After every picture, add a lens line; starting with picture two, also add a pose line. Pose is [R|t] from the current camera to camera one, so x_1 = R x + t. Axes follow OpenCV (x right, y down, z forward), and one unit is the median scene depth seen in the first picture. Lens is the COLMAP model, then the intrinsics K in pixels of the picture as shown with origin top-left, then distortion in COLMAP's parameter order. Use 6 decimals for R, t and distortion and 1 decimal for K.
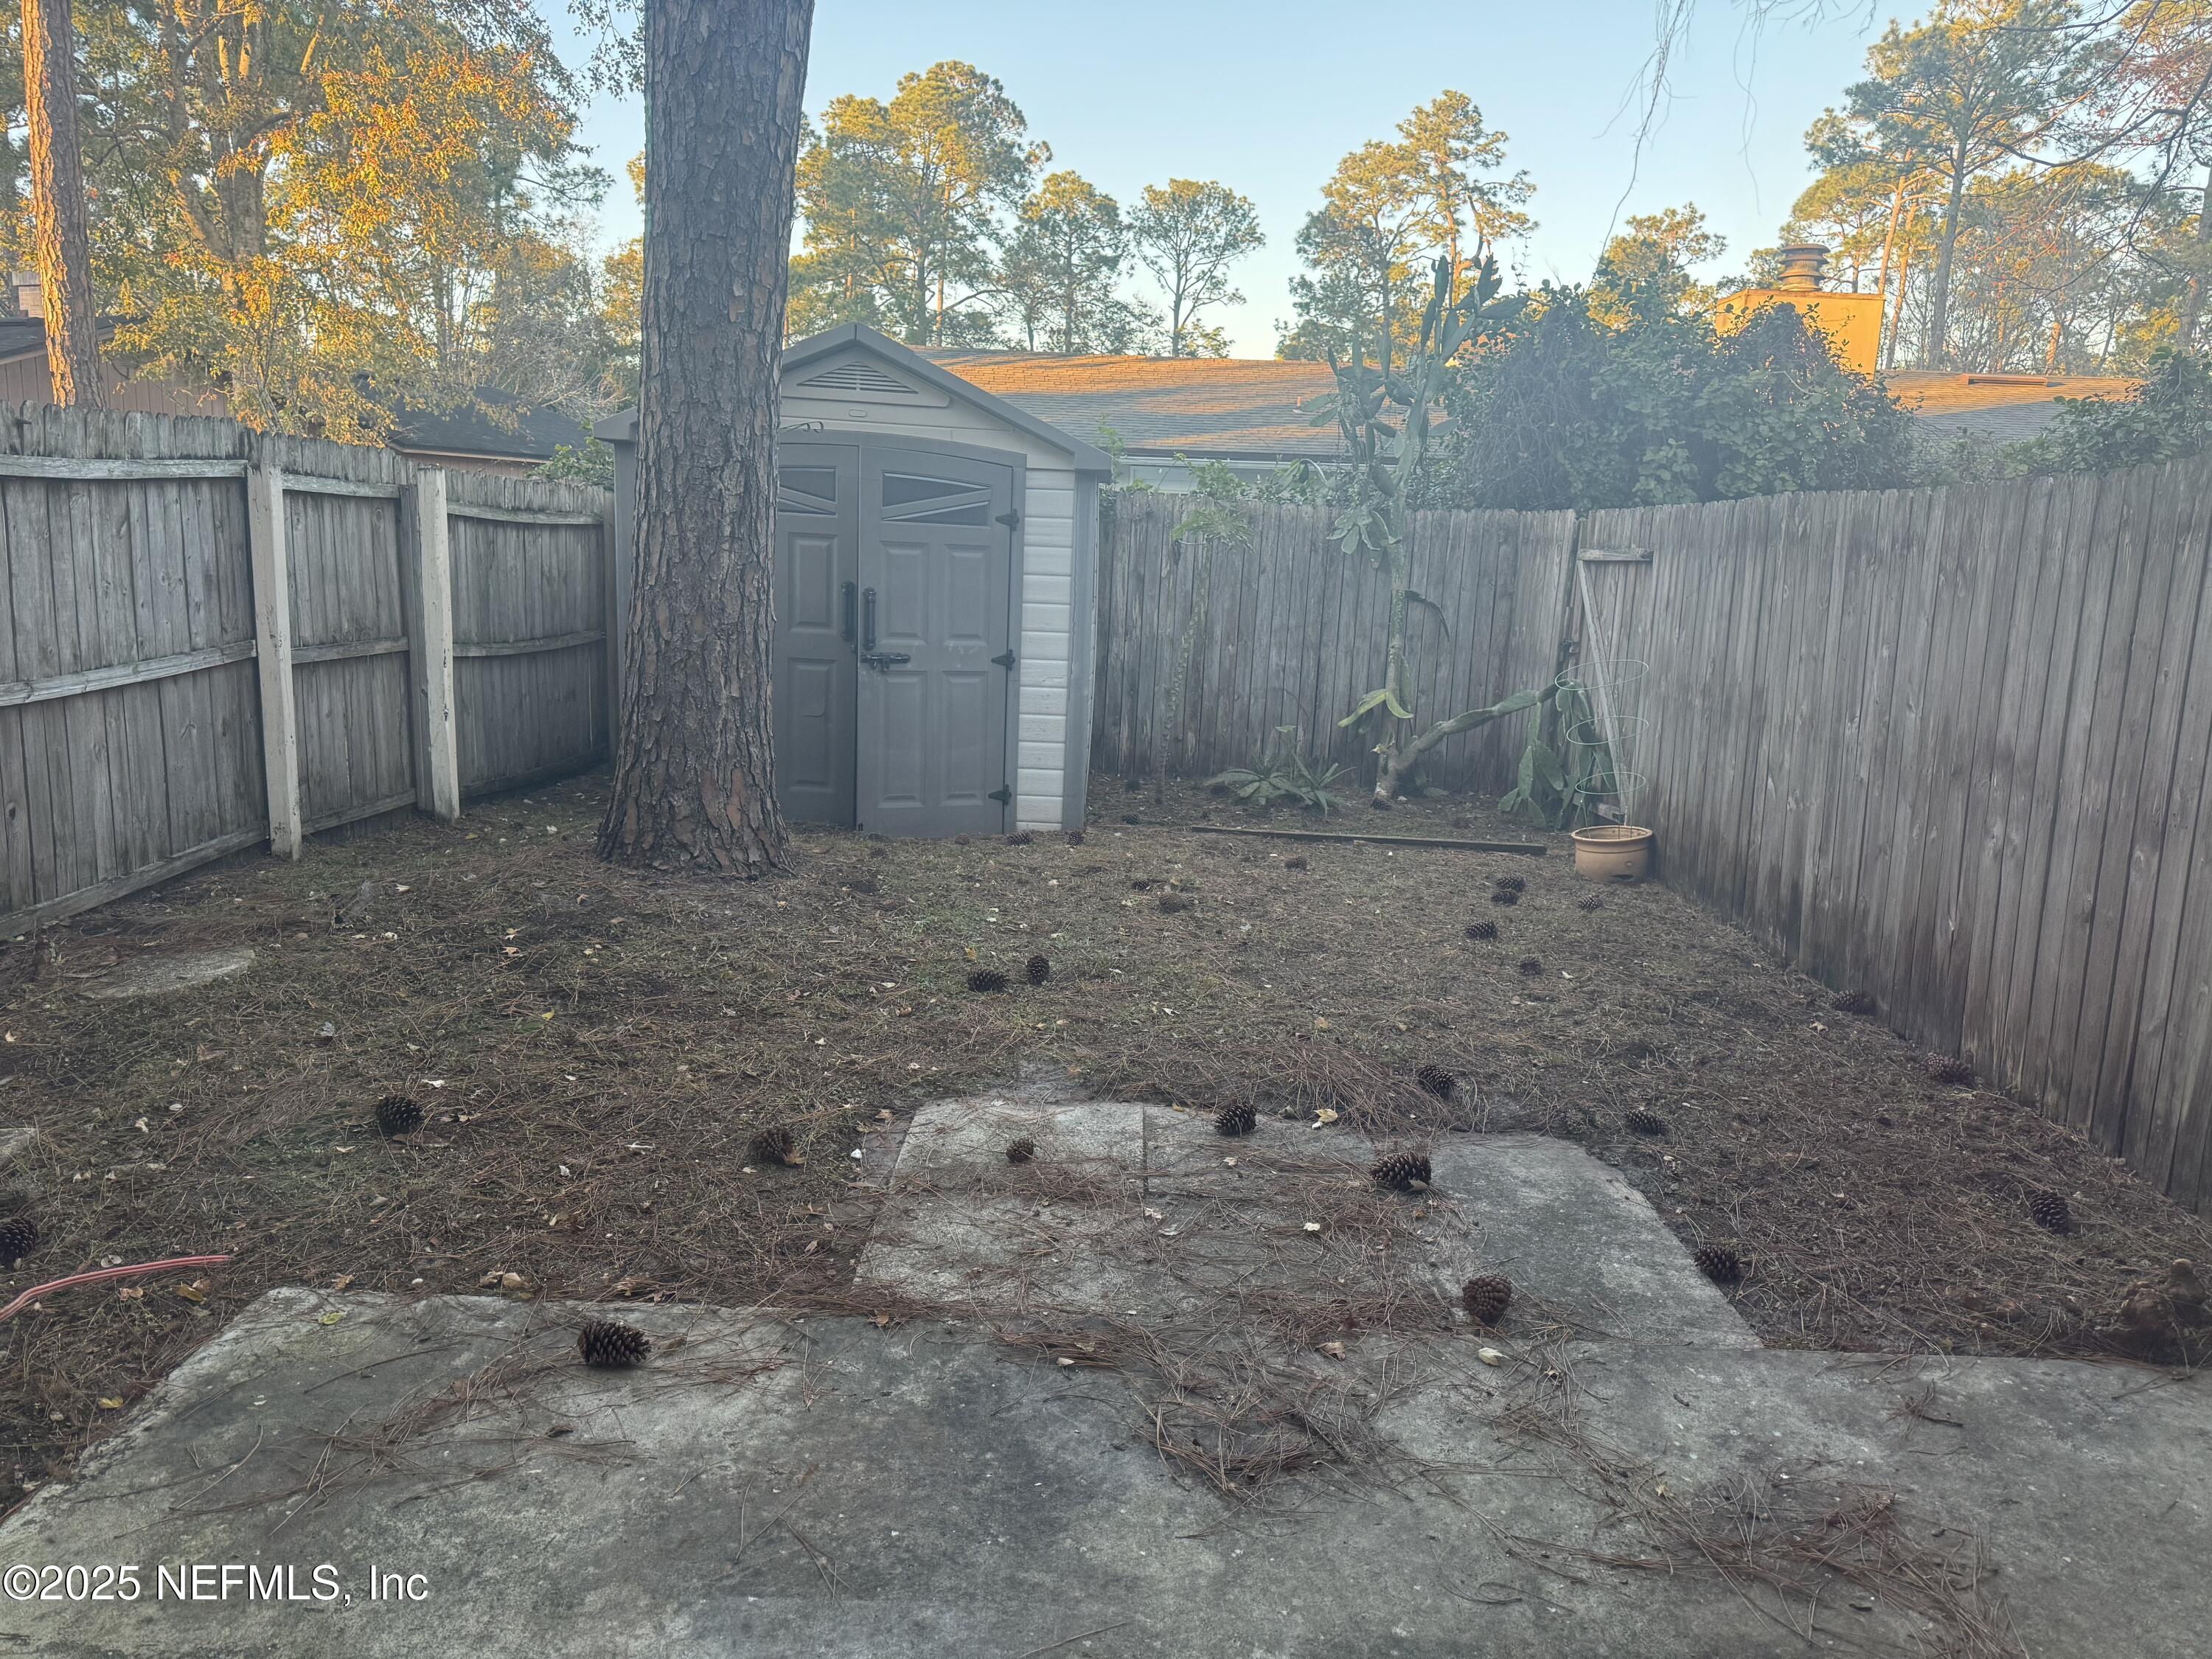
lens RADIAL K [[1531.0, 0, 1082.1], [0, 1531.0, 836.3], [0, 0, 1]] dist [0.049486, -0.018104]
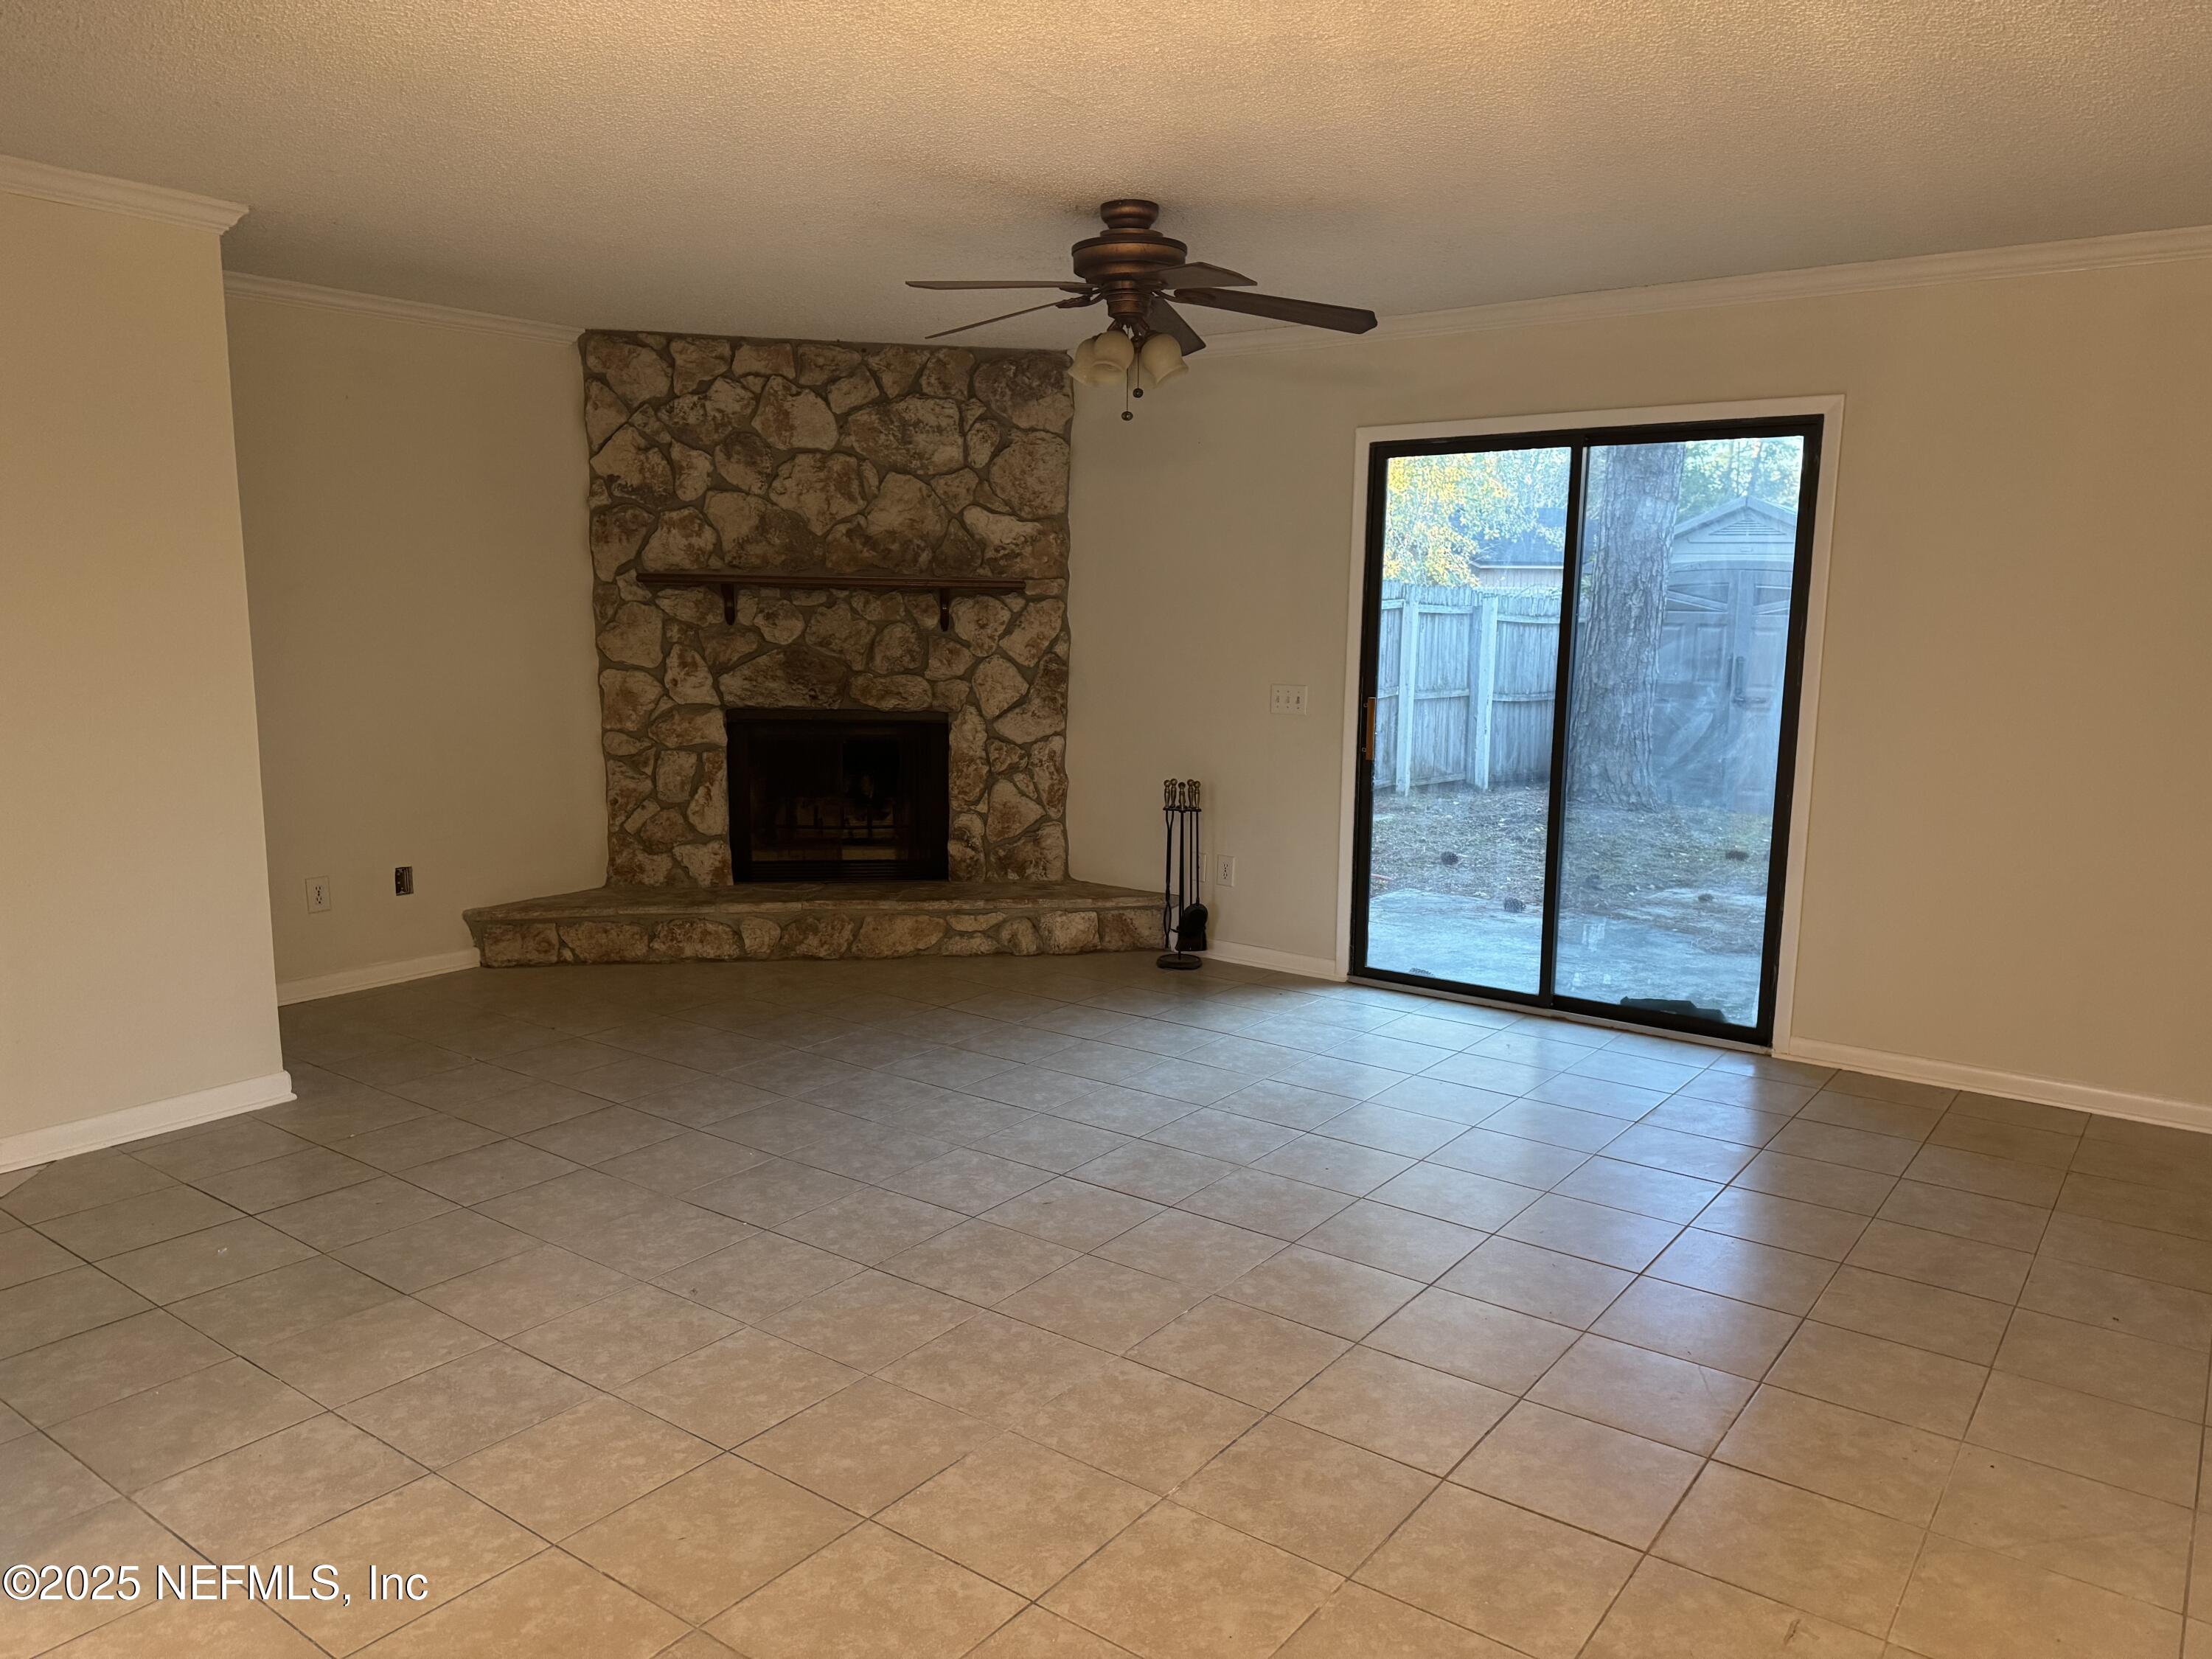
lens RADIAL K [[1531.0, 0, 1089.0], [0, 1531.0, 870.8], [0, 0, 1]] dist [0.049486, -0.018104]
pose [[0.796417, 0.072795, -0.600351, 0.331794], [-0.093673, 0.995597, -0.003544, 0.143159], [0.597449, 0.059060, 0.799729, -0.754760]]
